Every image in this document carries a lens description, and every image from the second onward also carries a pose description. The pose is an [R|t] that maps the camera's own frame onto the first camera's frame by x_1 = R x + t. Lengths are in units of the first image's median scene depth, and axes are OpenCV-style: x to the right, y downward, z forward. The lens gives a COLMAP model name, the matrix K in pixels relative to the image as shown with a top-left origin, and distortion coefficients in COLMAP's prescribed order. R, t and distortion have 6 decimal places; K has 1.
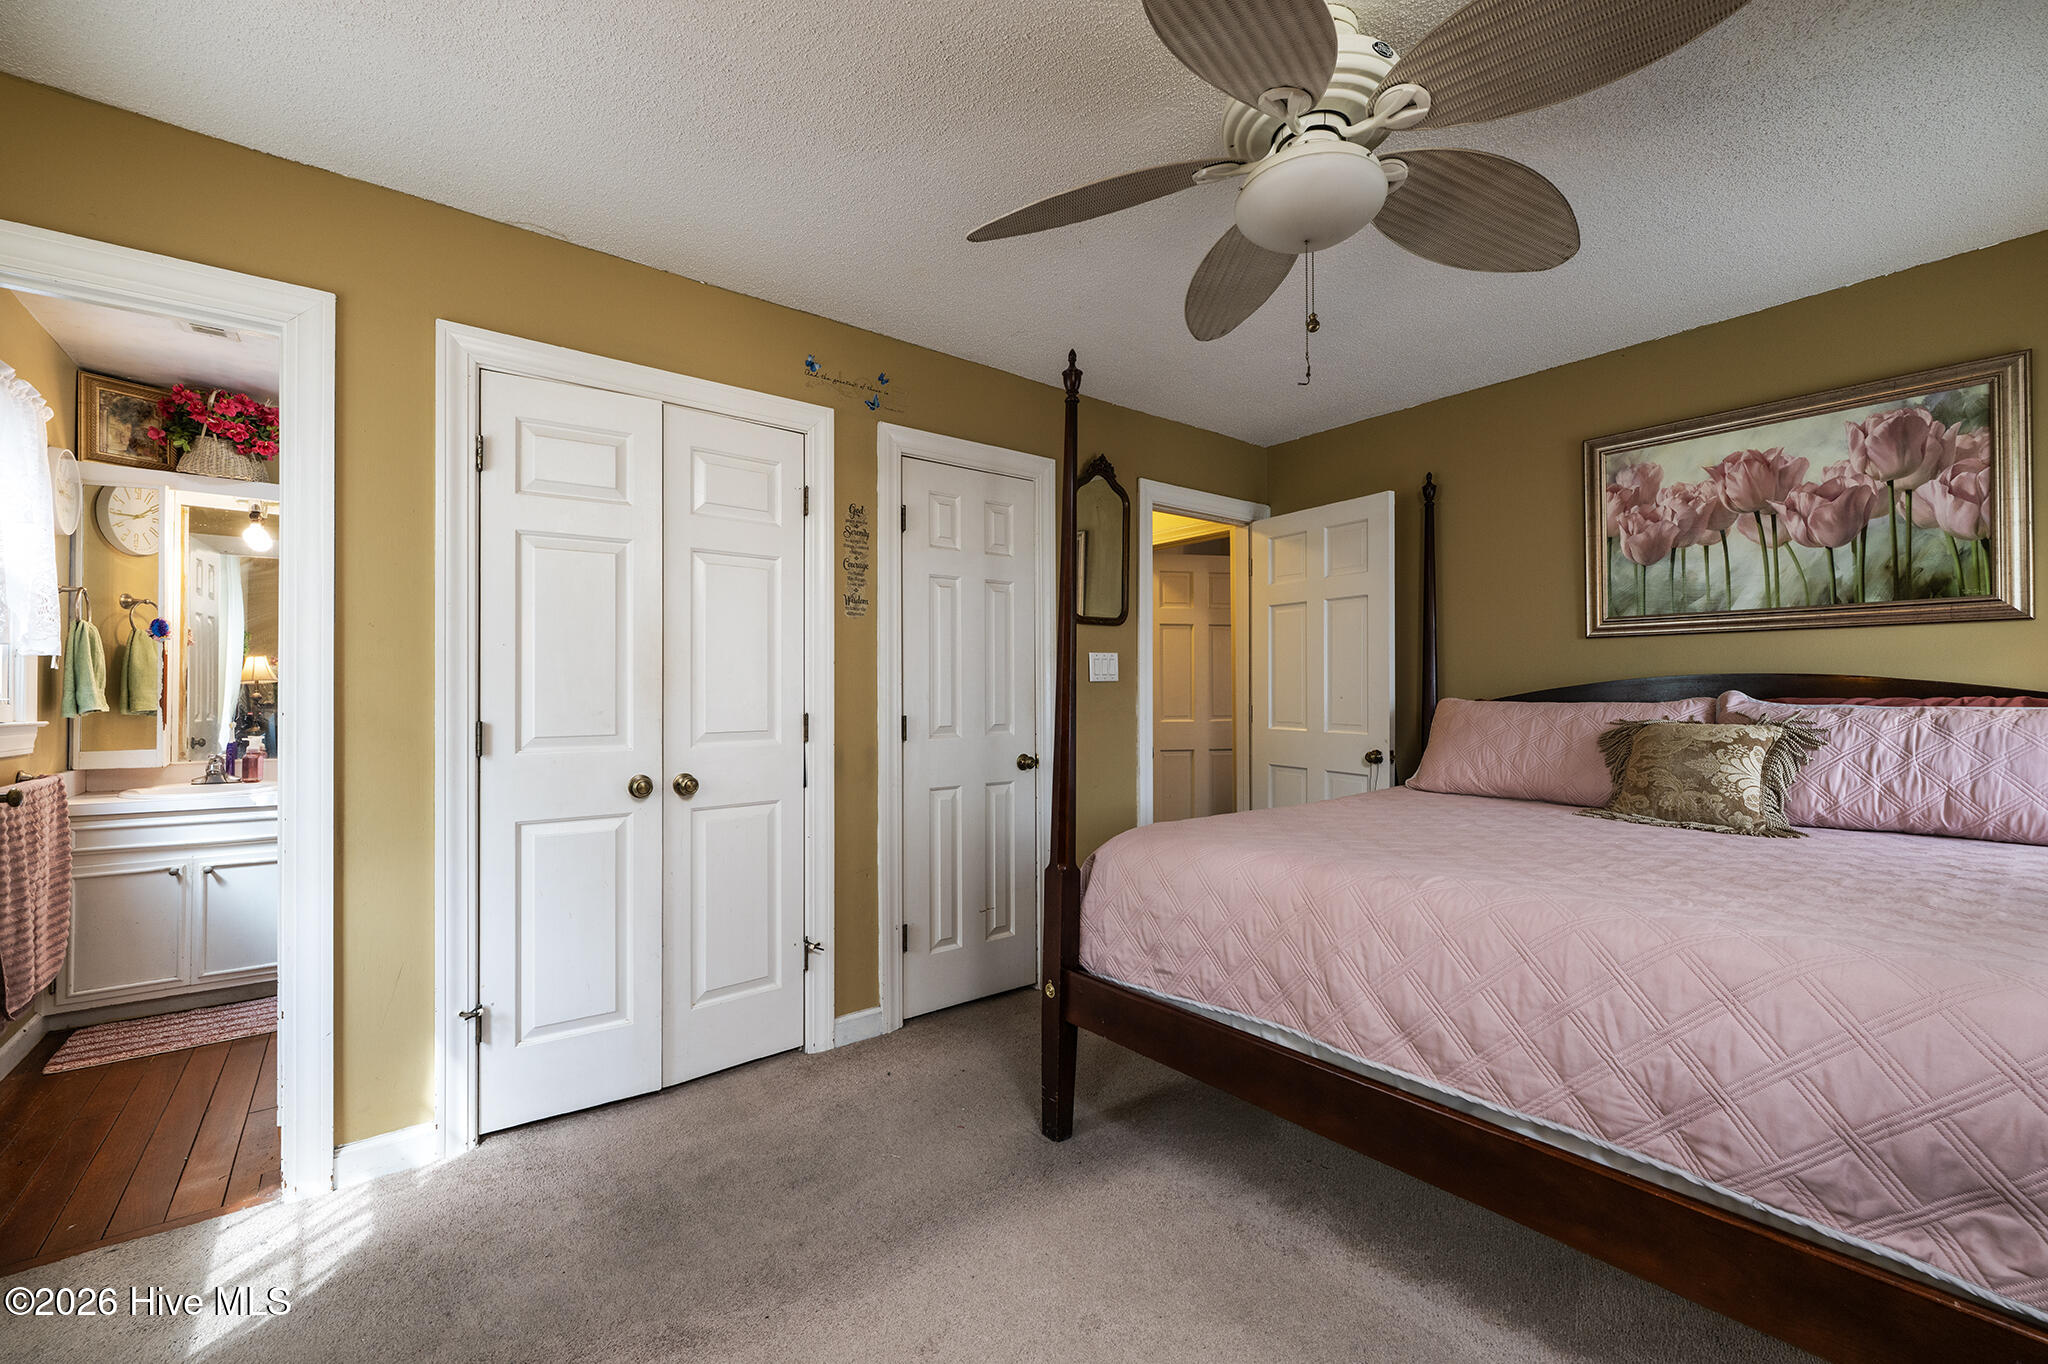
lens RADIAL K [[864.5, 0, 1024.0], [0, 864.5, 682.0], [0, 0, 1]] dist [-0.003181, -0.000416]
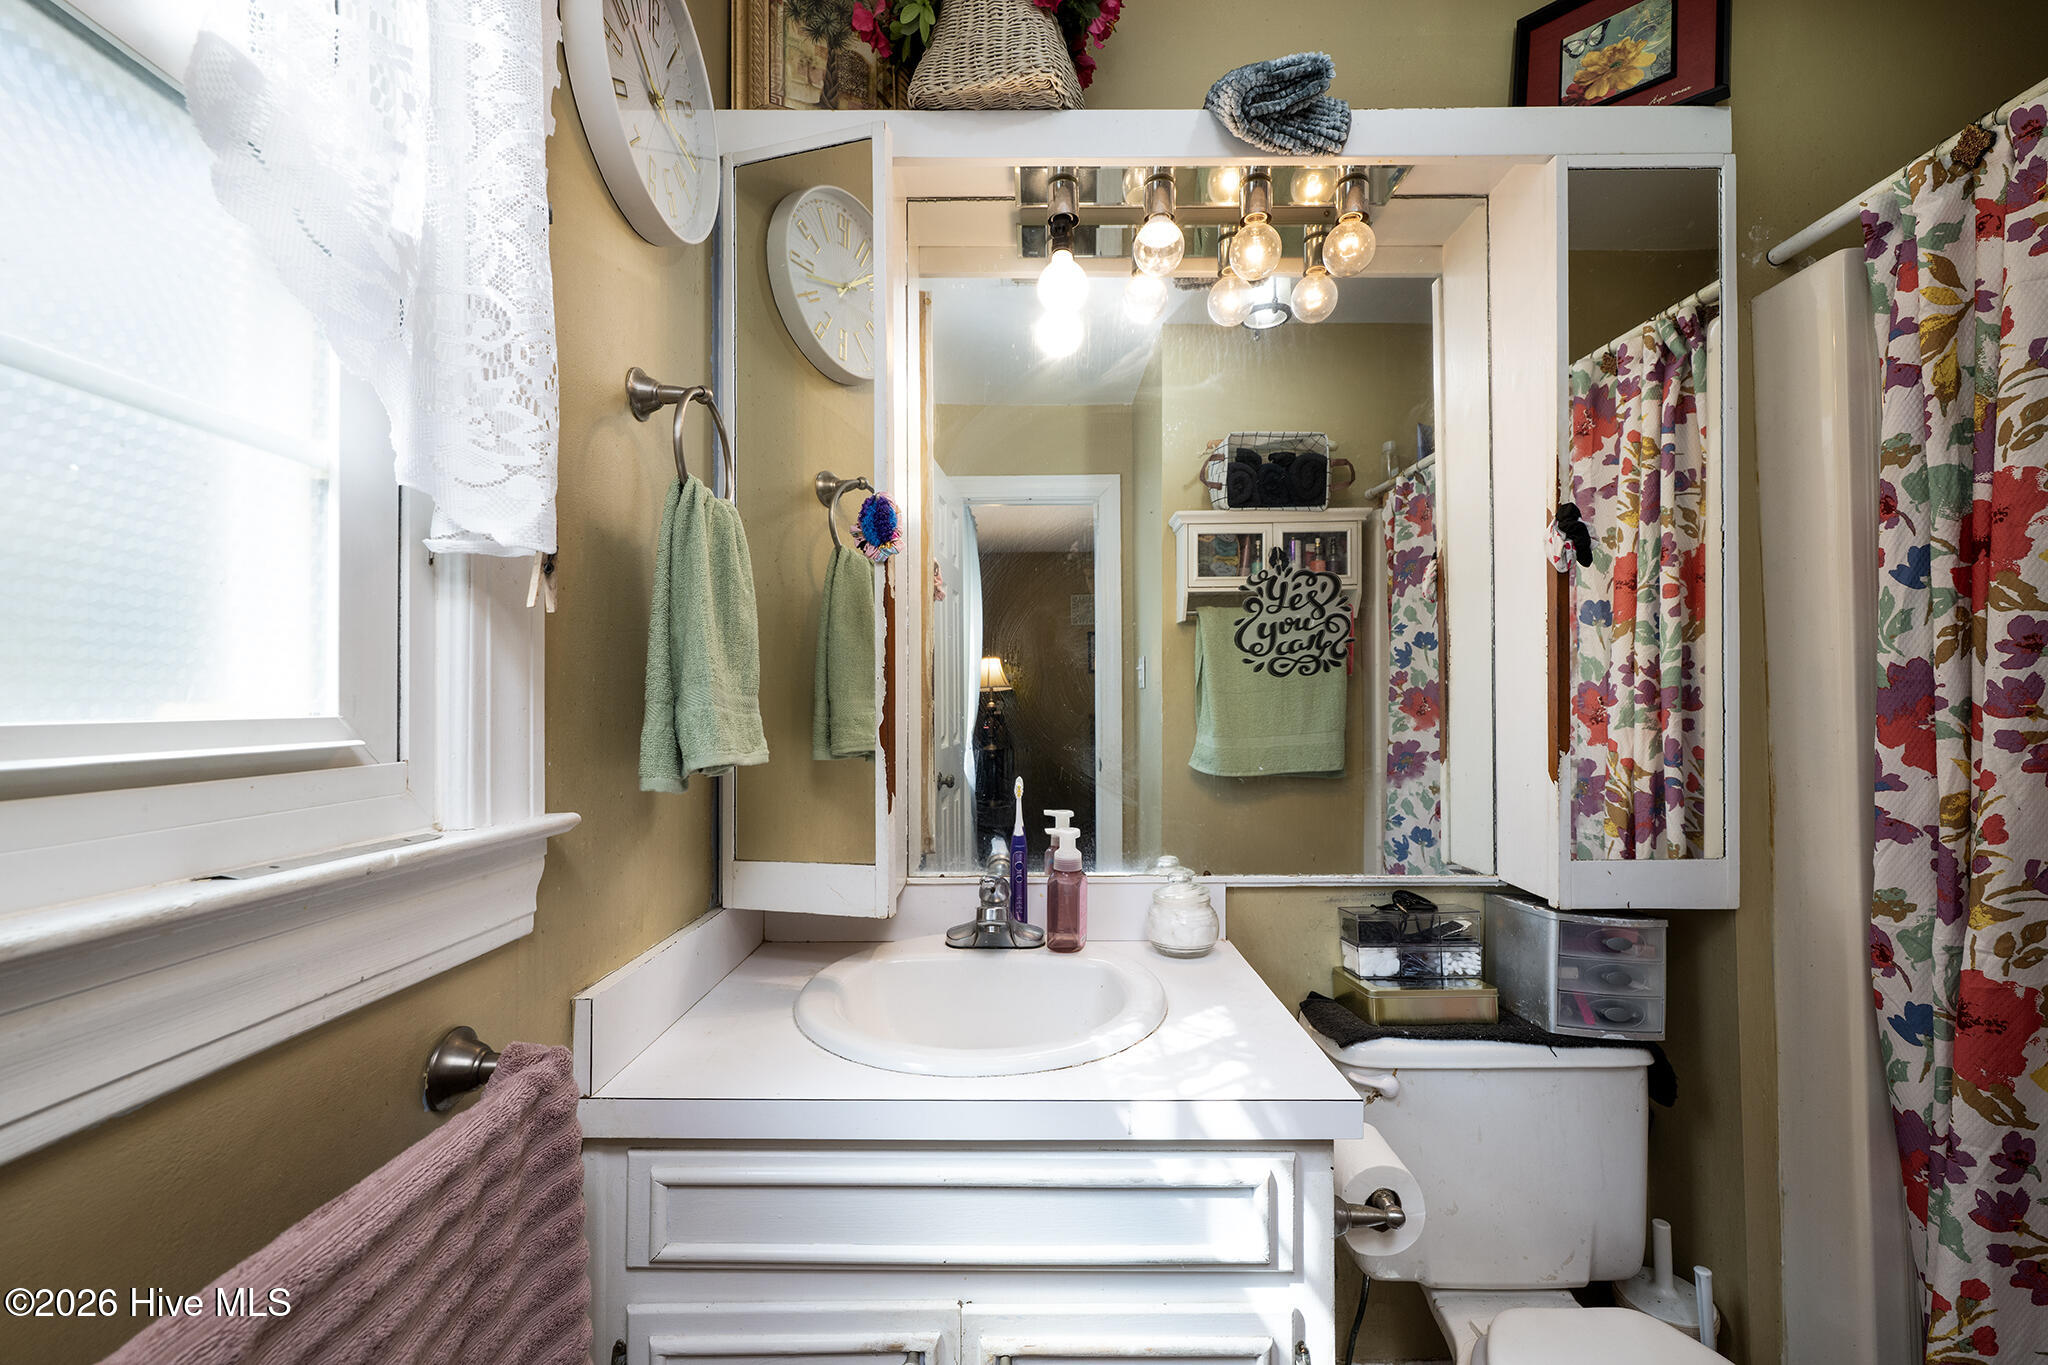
lens RADIAL K [[808.9, 0, 1019.3], [0, 808.9, 682.2], [0, 0, 1]] dist [-0.002800, -0.000061]
pose [[0.789581, -0.017999, -0.613383, -0.747382], [0.011883, 0.999831, -0.014041, 0.008225], [0.613532, 0.003798, 0.789661, 0.765620]]
